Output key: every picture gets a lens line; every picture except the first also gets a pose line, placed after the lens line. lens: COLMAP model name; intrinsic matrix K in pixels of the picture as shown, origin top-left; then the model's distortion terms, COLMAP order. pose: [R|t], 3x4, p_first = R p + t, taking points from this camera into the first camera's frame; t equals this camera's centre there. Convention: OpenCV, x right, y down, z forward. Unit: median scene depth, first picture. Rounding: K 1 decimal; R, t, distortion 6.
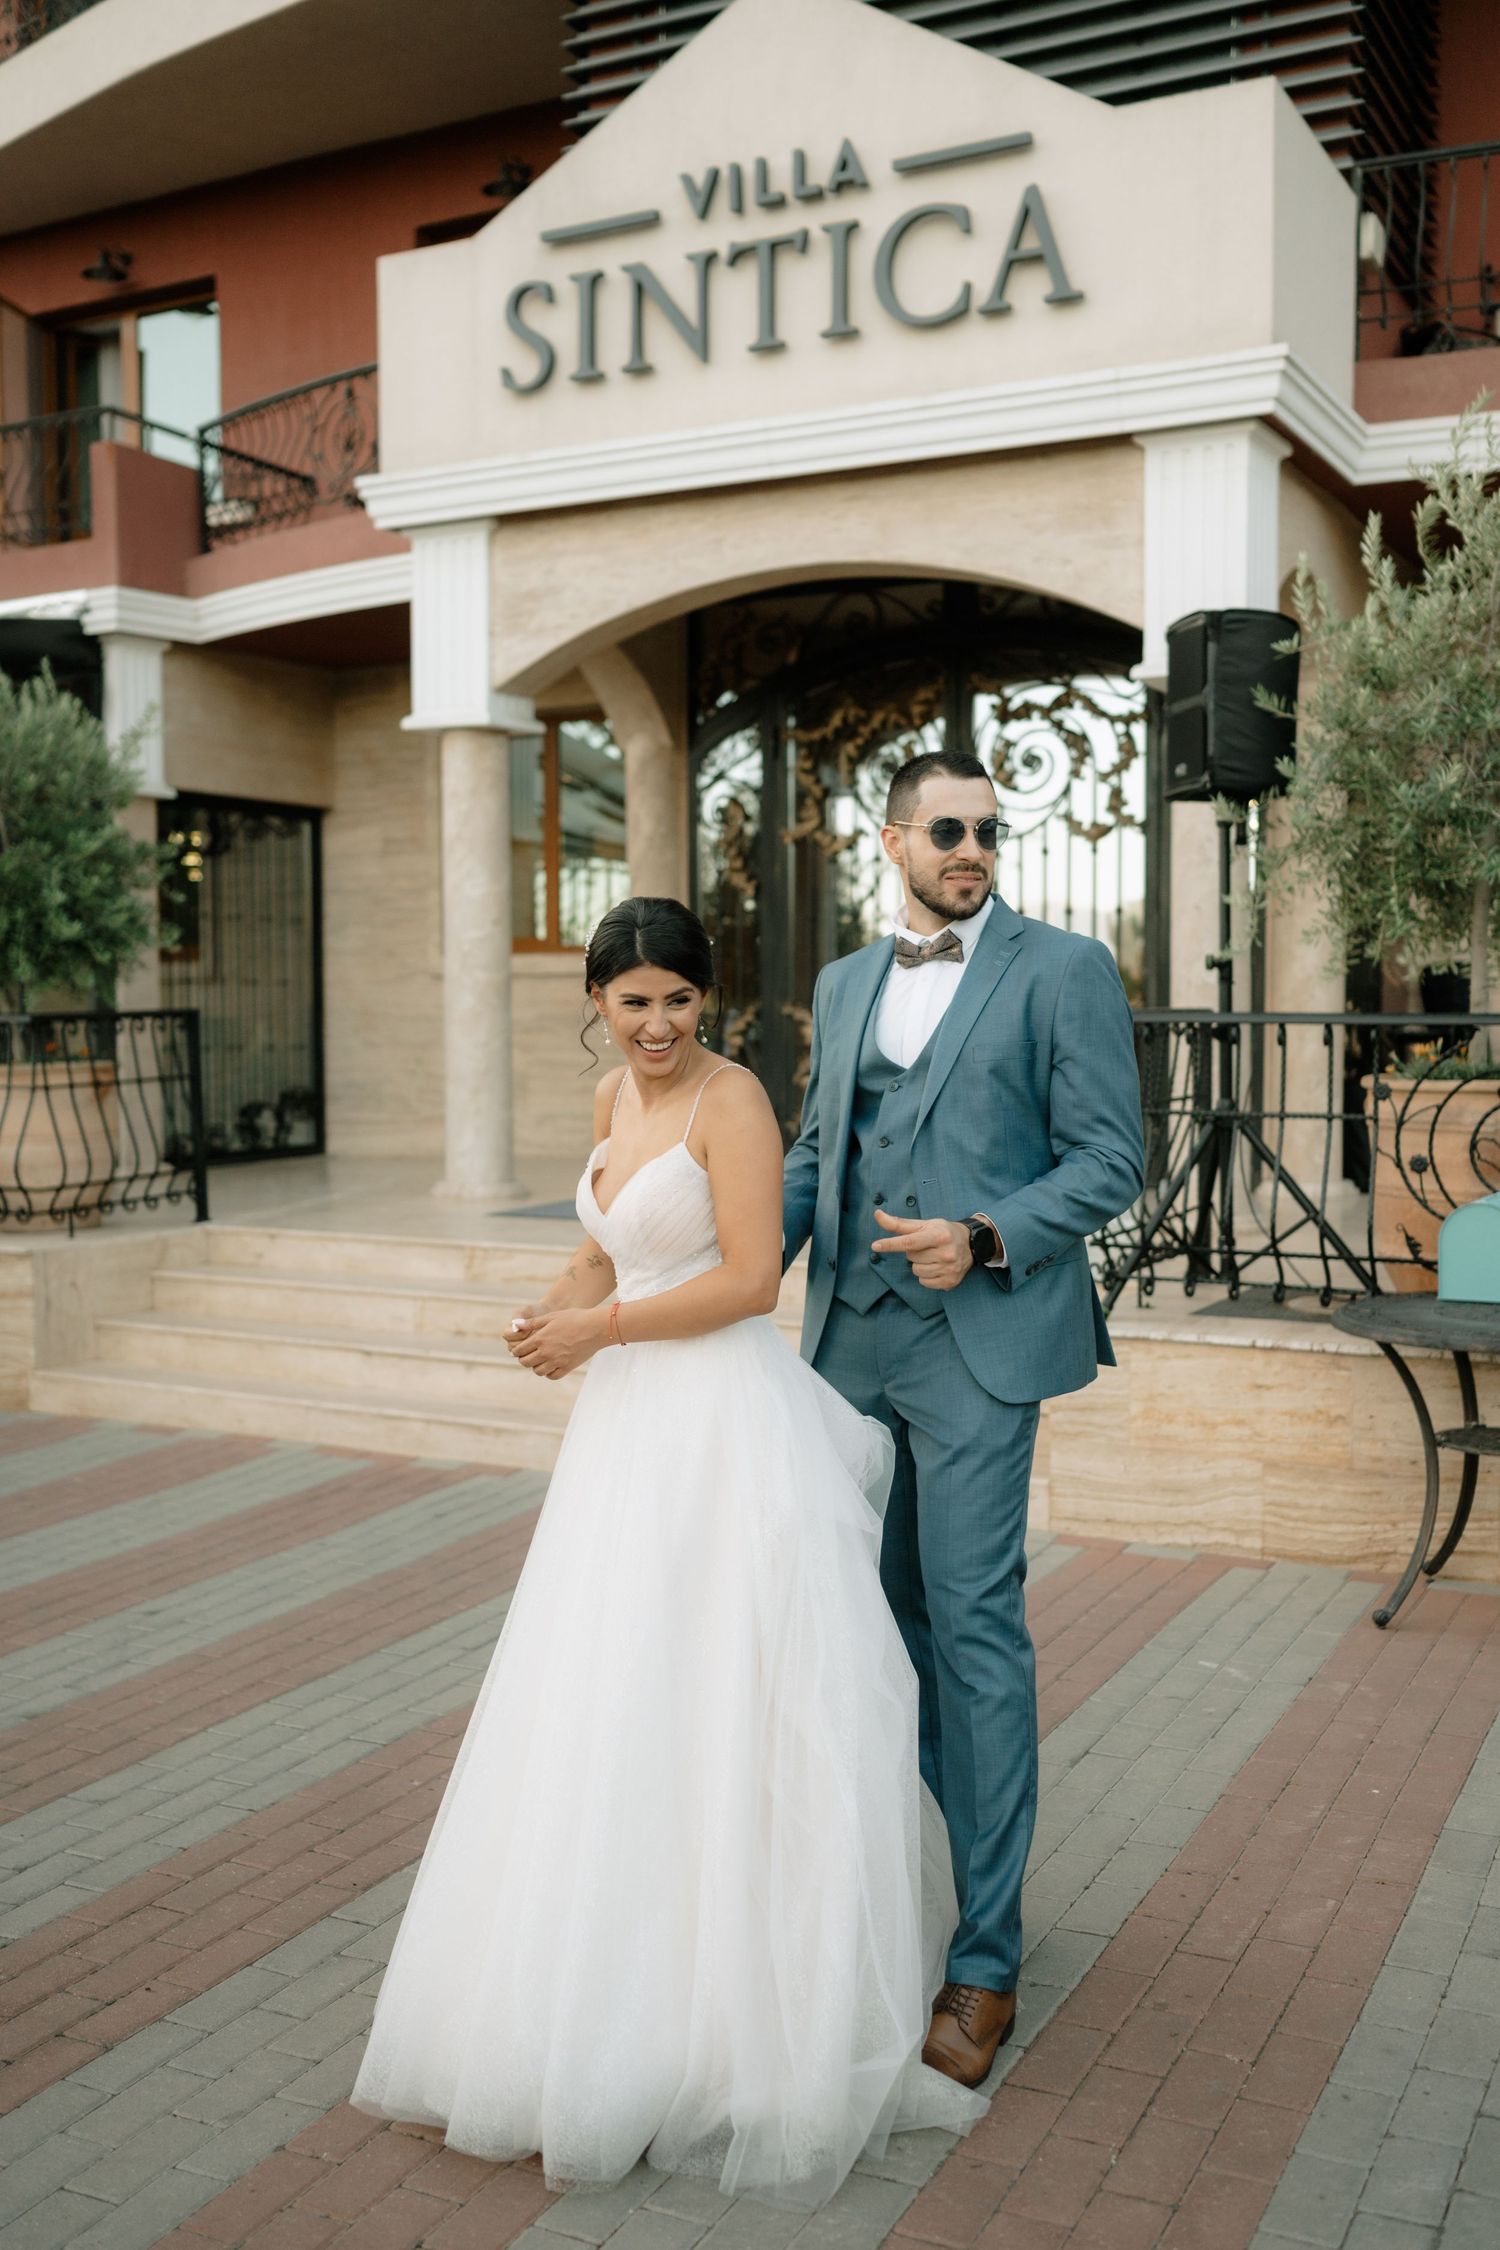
lens RADIAL K [[2246.3, 0, 744.5], [0, 2246.3, 1117.3], [0, 0, 1]] dist [-0.004083, 0.006241]
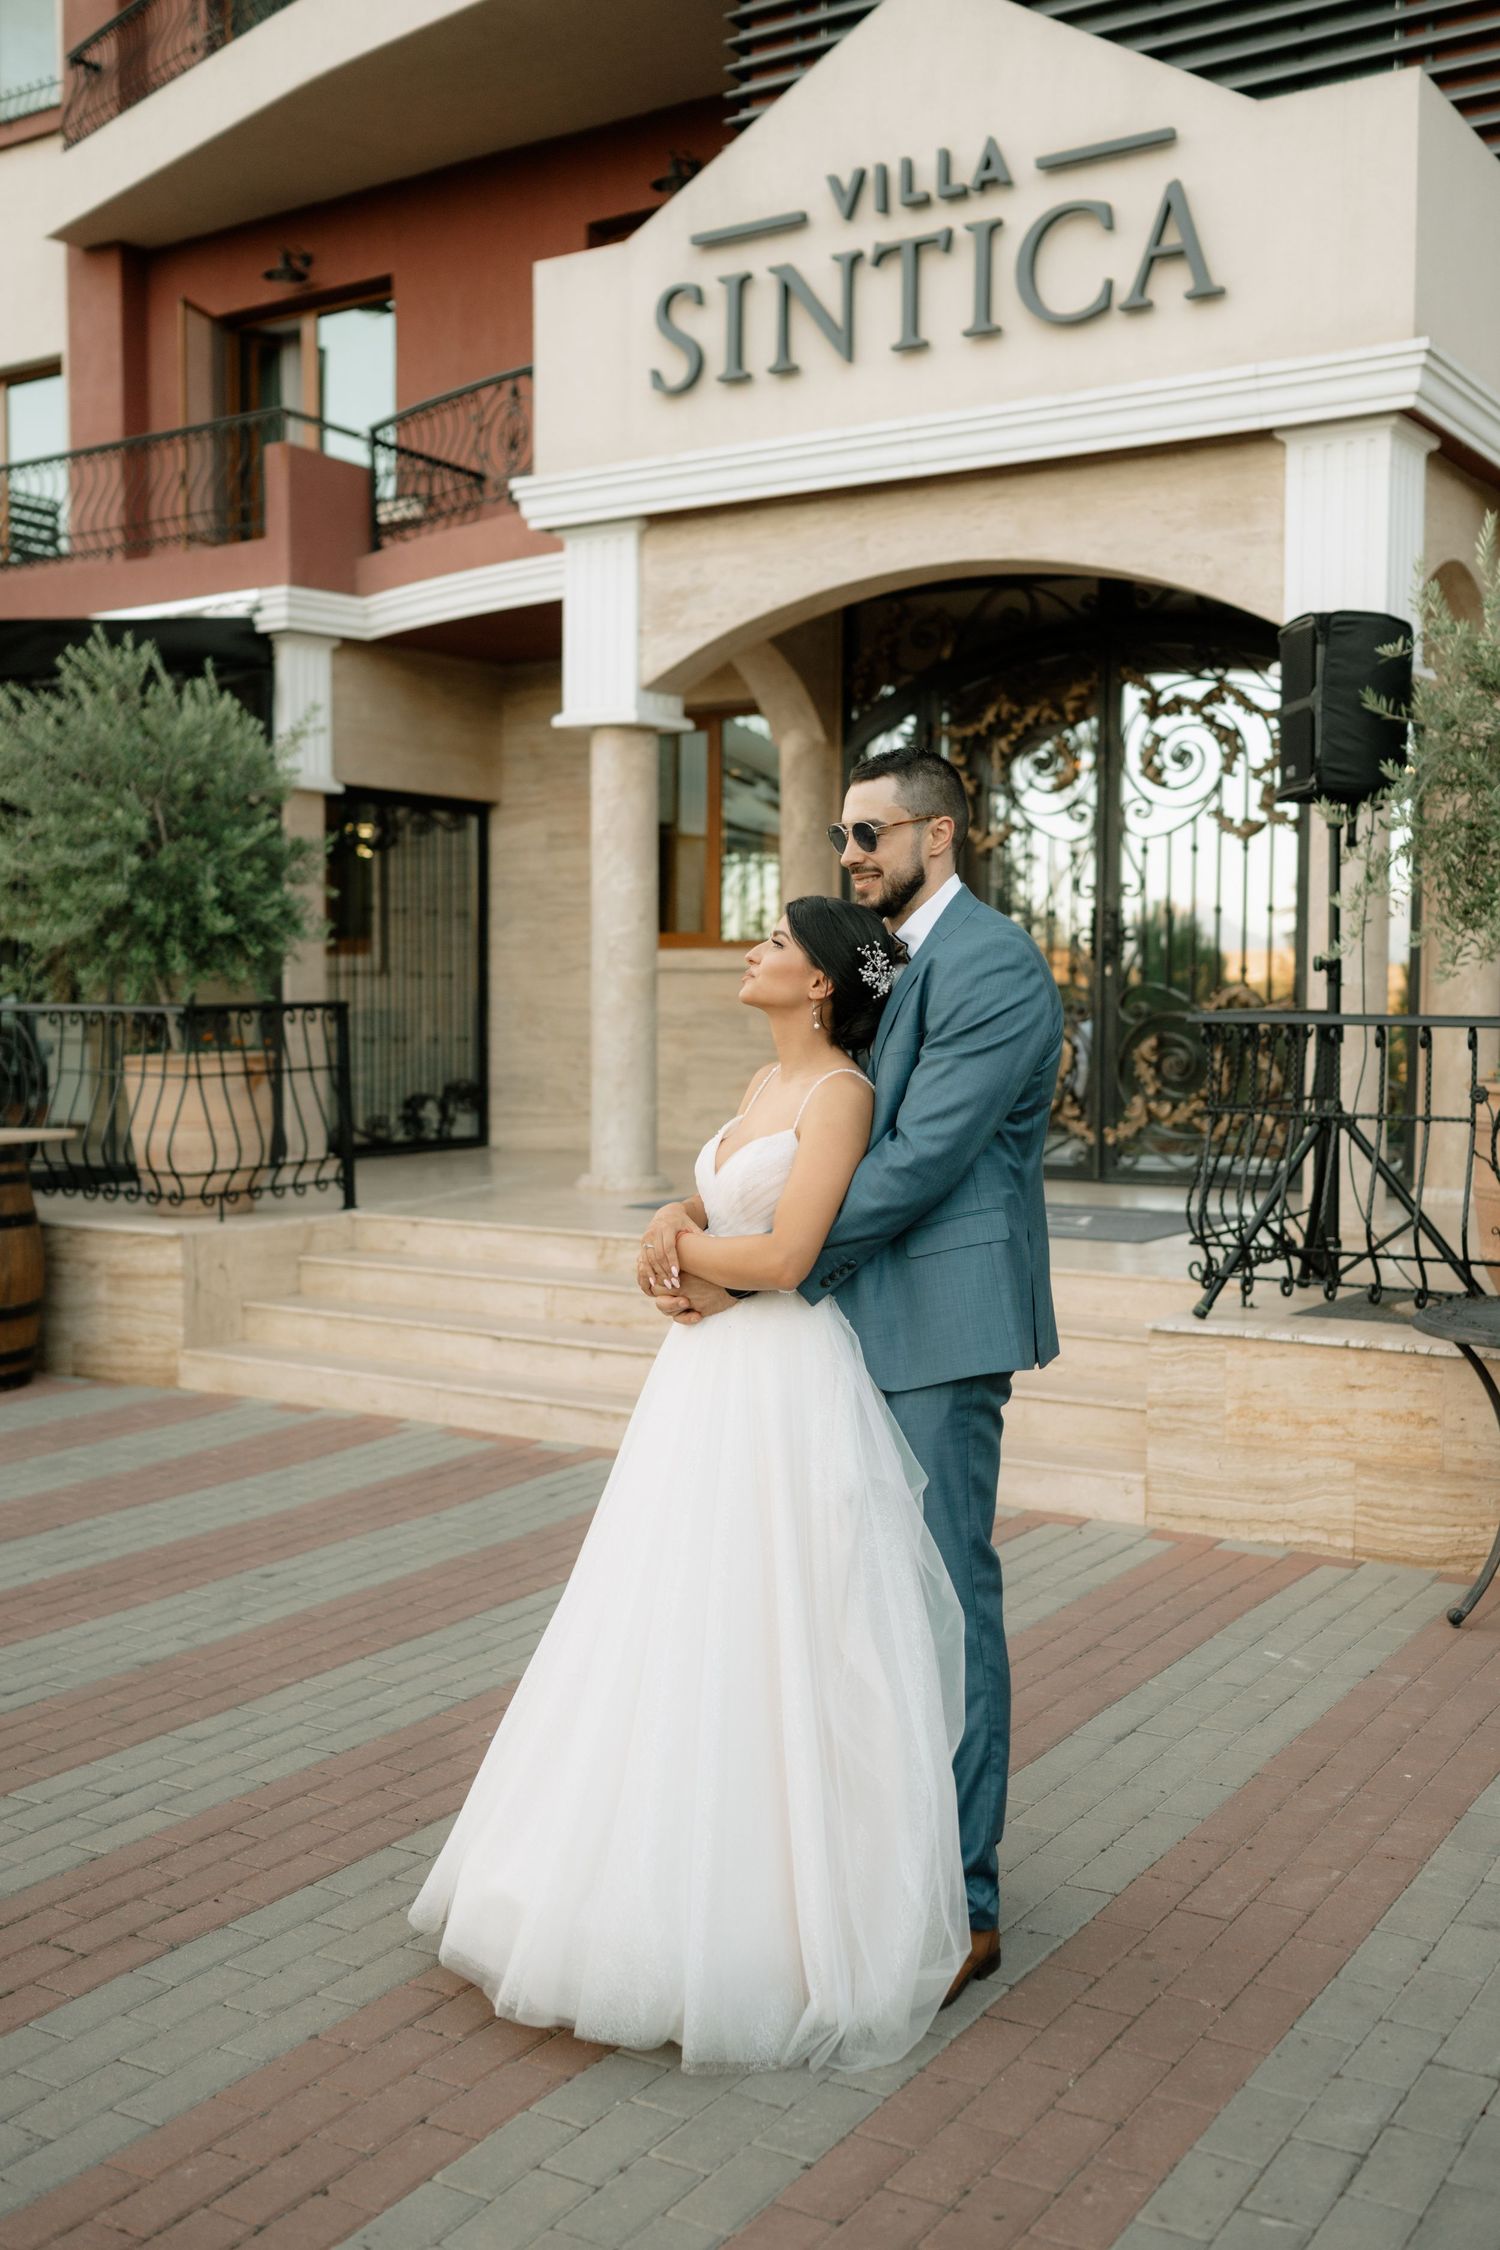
lens RADIAL K [[2335.5, 0, 751.2], [0, 2335.5, 1119.8], [0, 0, 1]] dist [-0.004042, 0.008489]
pose [[0.995653, 0.013098, -0.092216, 0.041370], [-0.012981, 0.999914, 0.001868, 0.001547], [0.092233, -0.000663, 0.995737, -0.047092]]
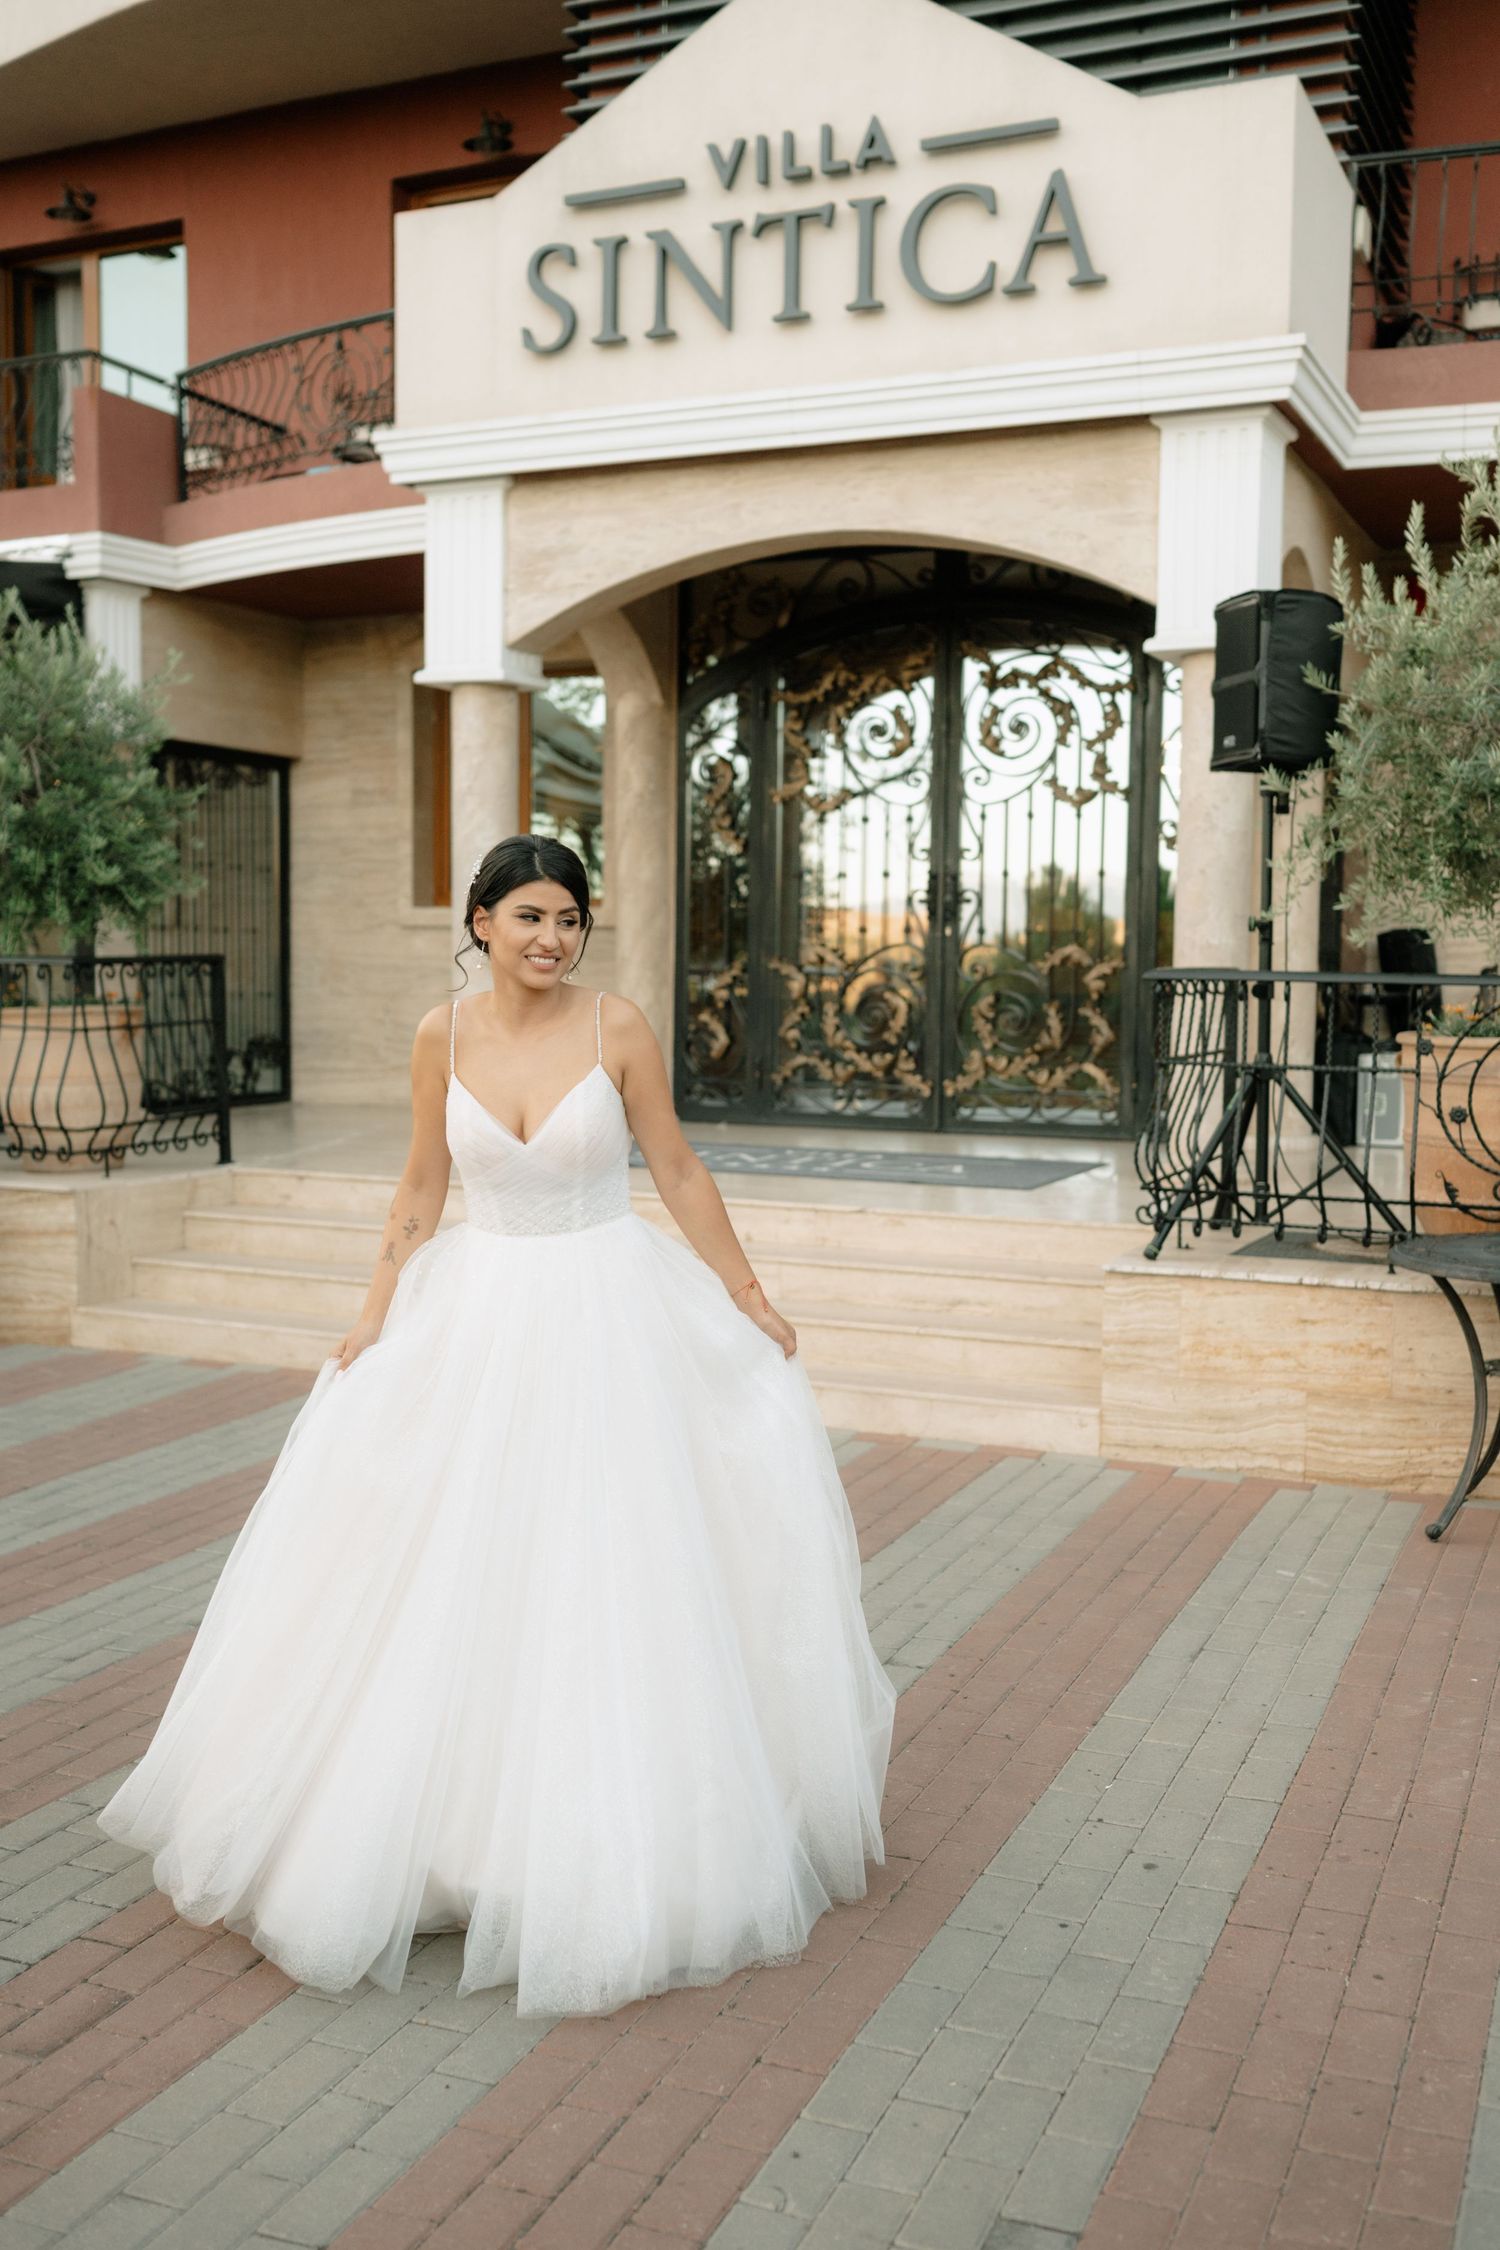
lens RADIAL K [[2249.9, 0, 731.5], [0, 2249.9, 1137.4], [0, 0, 1]] dist [-0.001150, 0.001956]
pose [[0.997778, 0.009782, 0.065905, -0.084461], [-0.011567, 0.999575, 0.026753, 0.004884], [-0.065615, -0.027456, 0.997467, -0.036843]]
